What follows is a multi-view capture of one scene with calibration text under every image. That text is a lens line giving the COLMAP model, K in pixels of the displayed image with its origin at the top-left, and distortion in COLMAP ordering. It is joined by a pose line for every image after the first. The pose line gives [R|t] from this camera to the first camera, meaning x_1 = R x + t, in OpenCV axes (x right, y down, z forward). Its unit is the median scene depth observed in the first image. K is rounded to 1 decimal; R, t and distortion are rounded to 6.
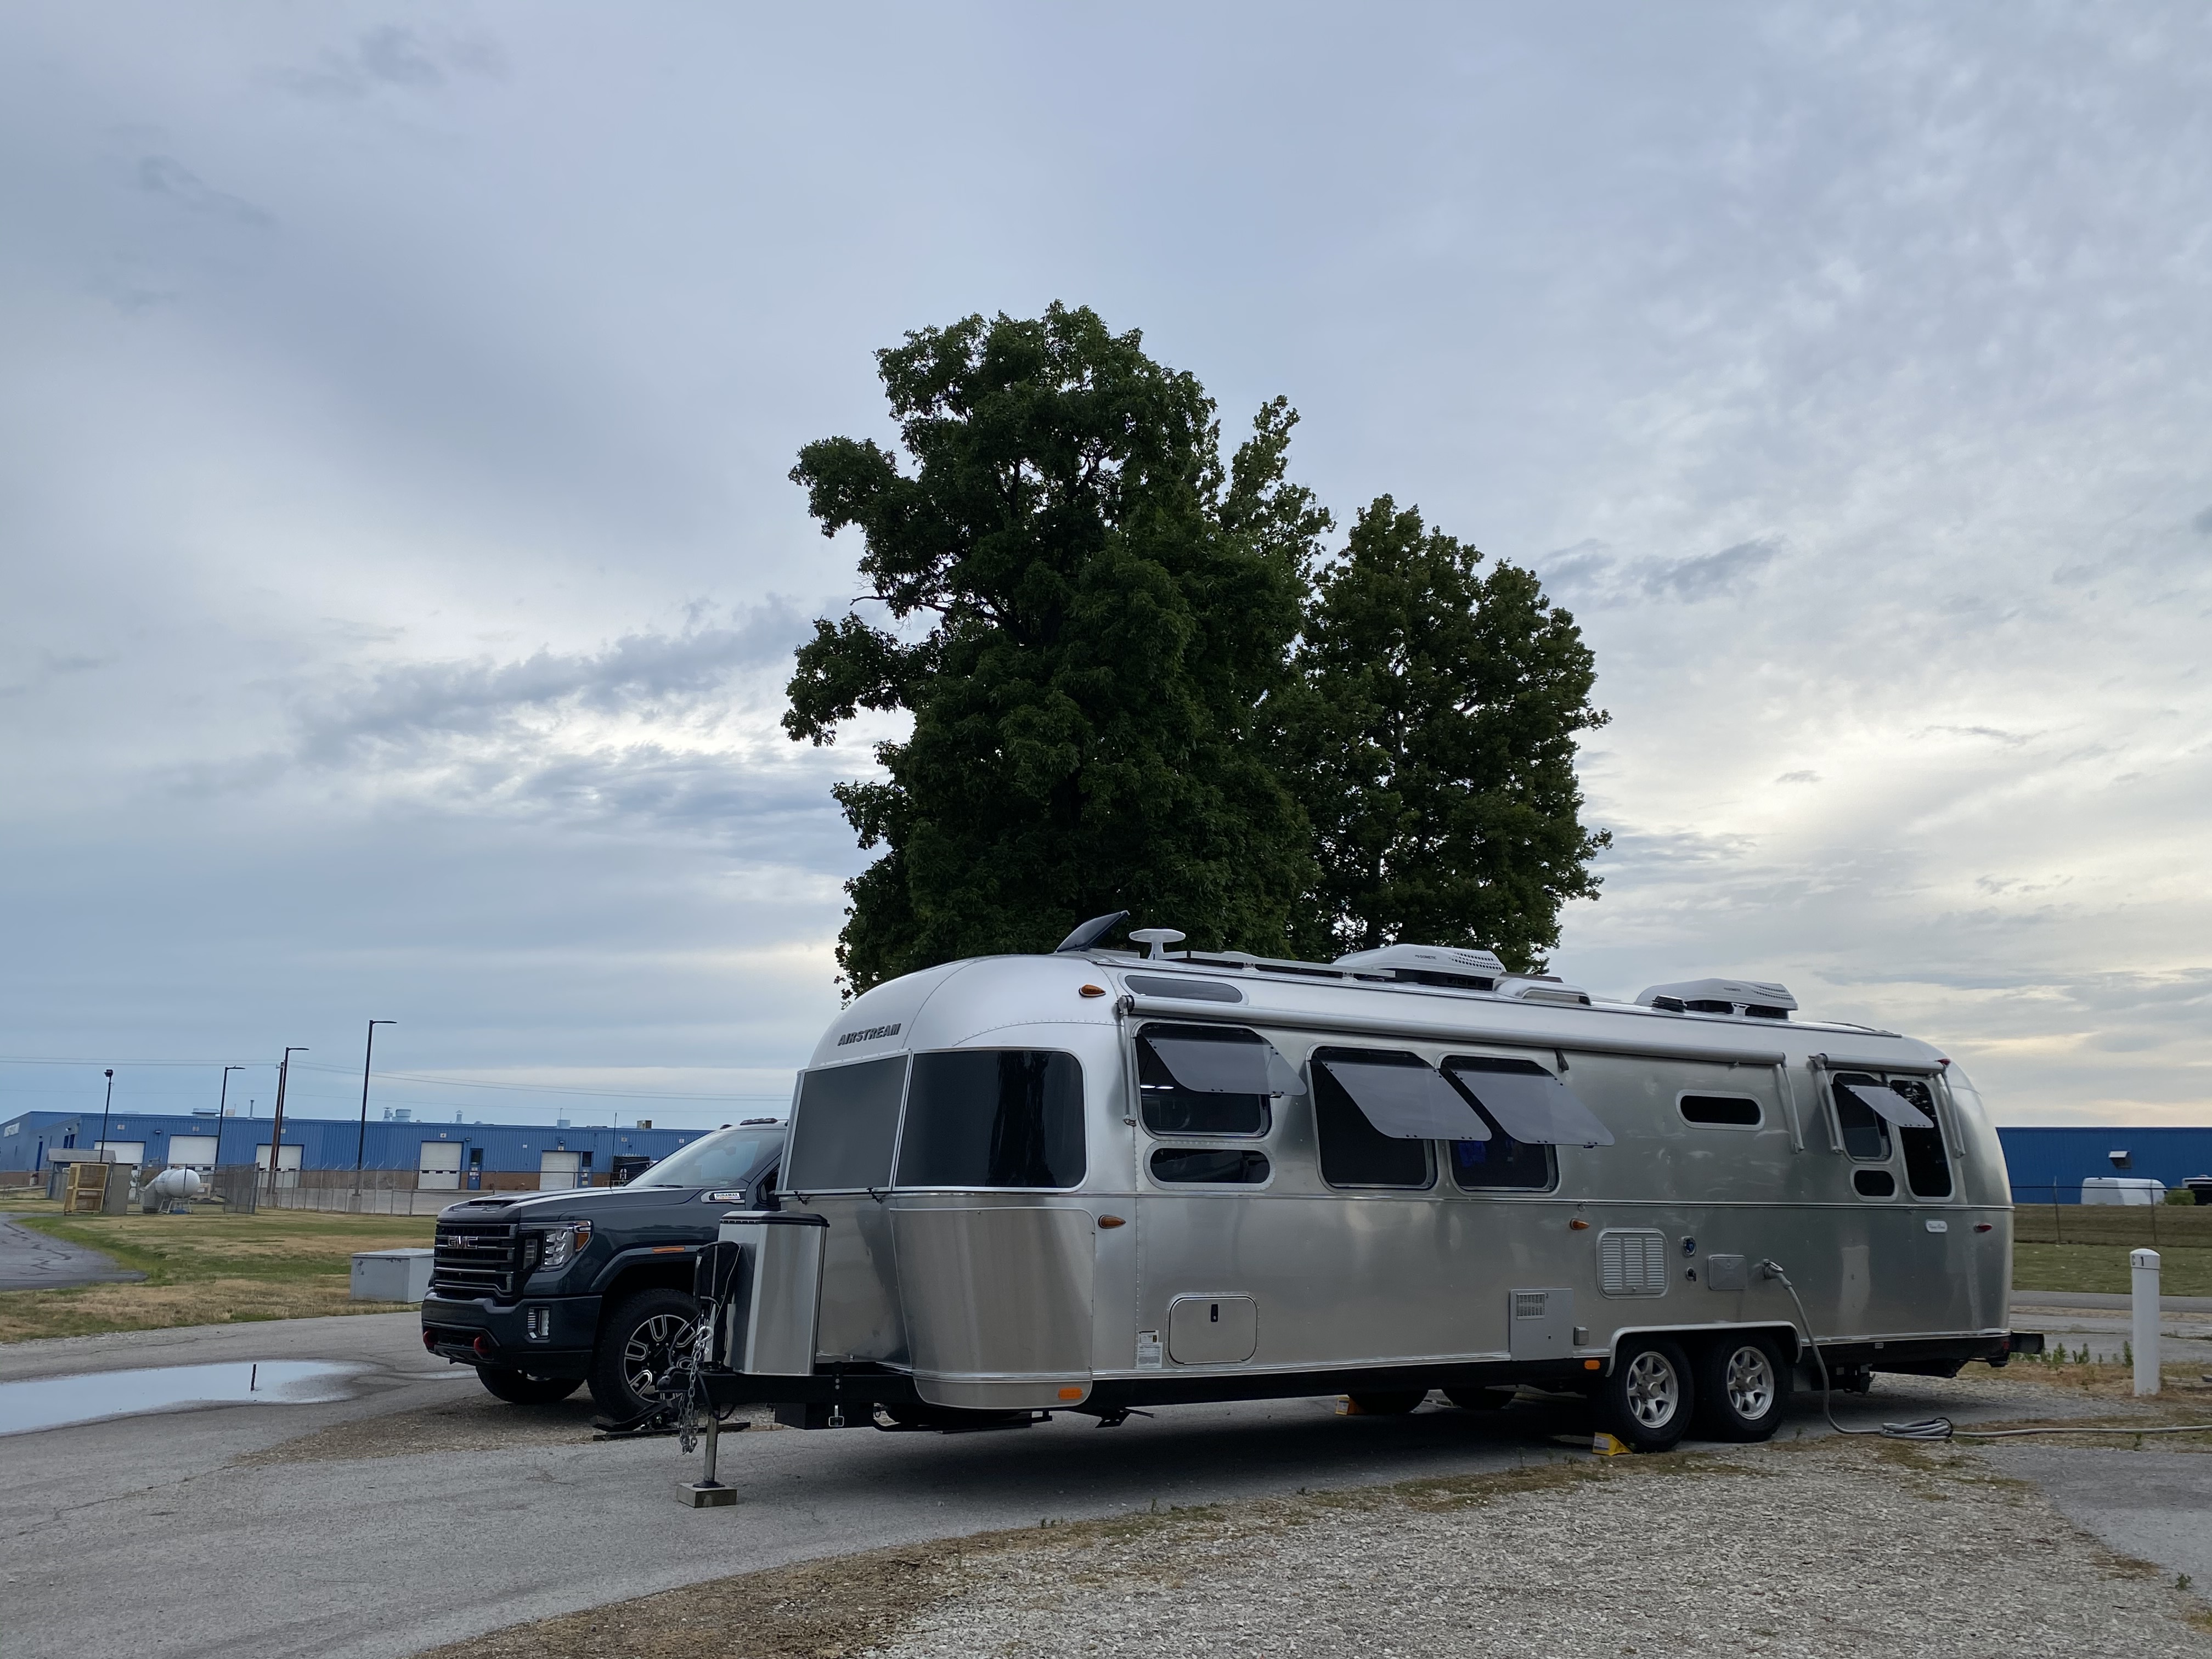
lens RADIAL K [[1748.3, 0, 1106.0], [0, 1748.3, 829.5], [0, 0, 1]] dist [0.008829, 0.002713]
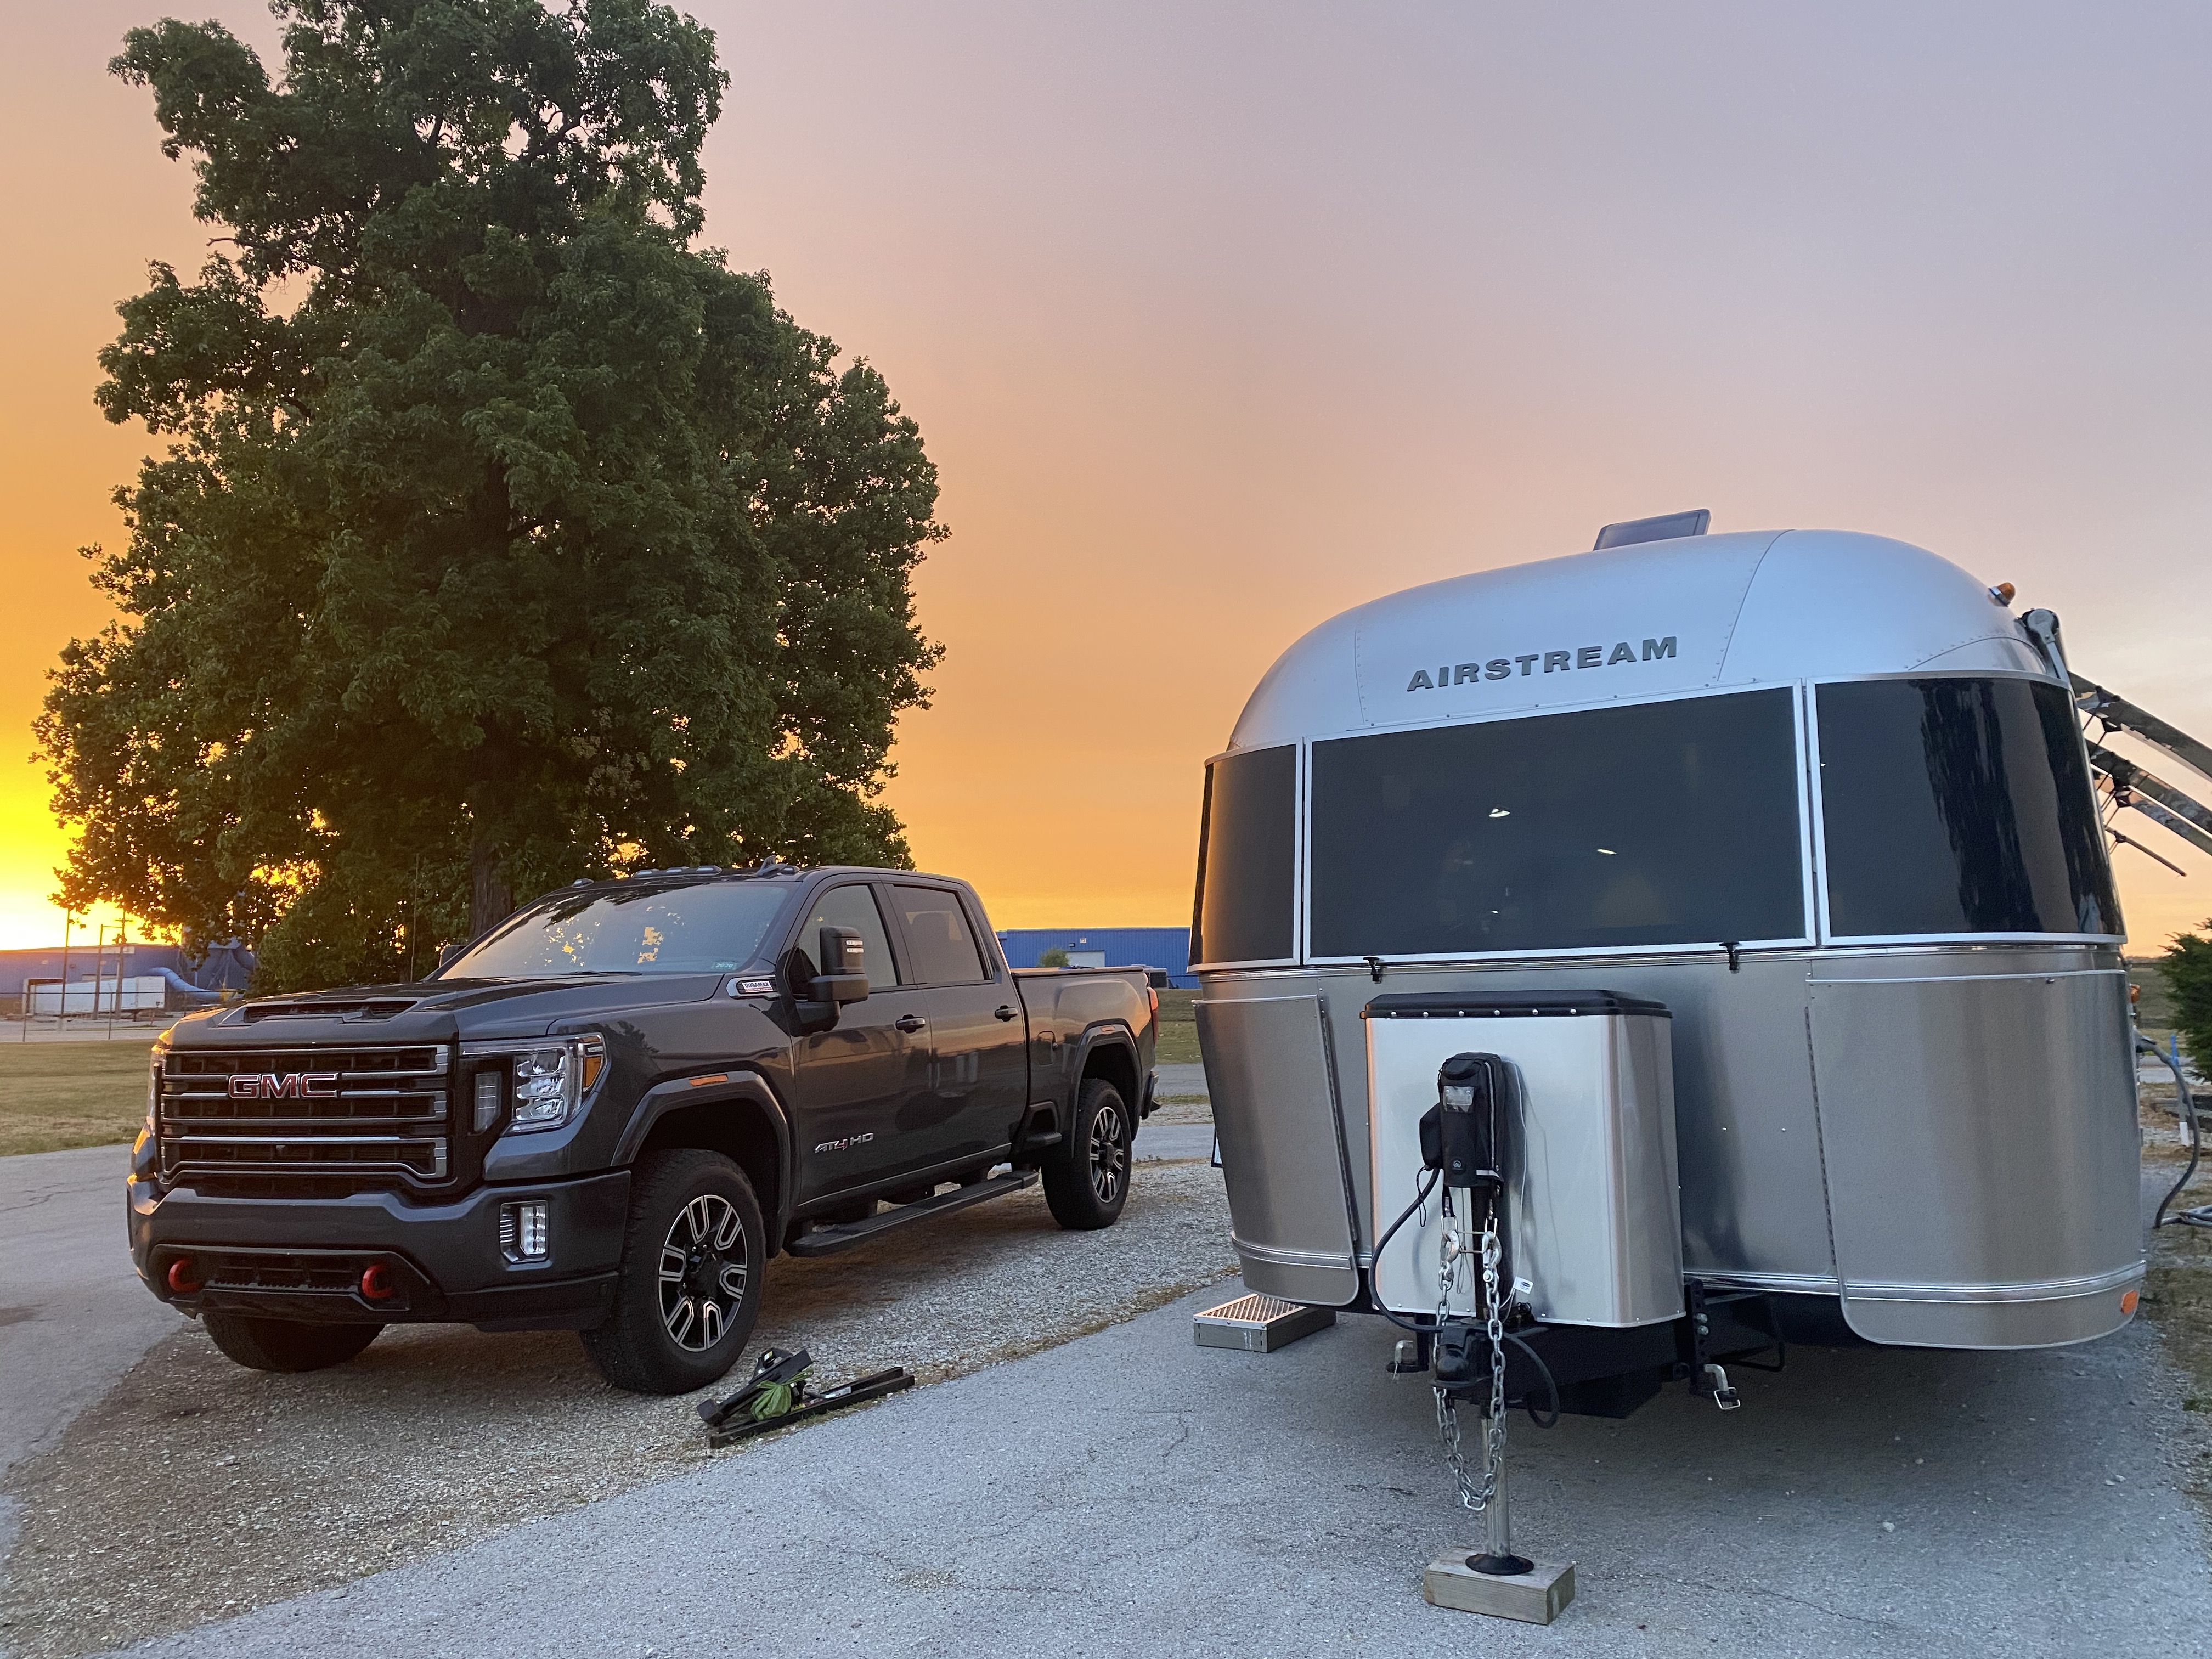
lens RADIAL K [[1665.5, 0, 1106.0], [0, 1665.5, 829.5], [0, 0, 1]] dist [0.101459, -0.141416]
pose [[0.900295, 0.021689, 0.434739, -0.104229], [-0.067518, 0.993628, 0.090249, 0.028997], [-0.430011, -0.110603, 0.896023, 0.132974]]
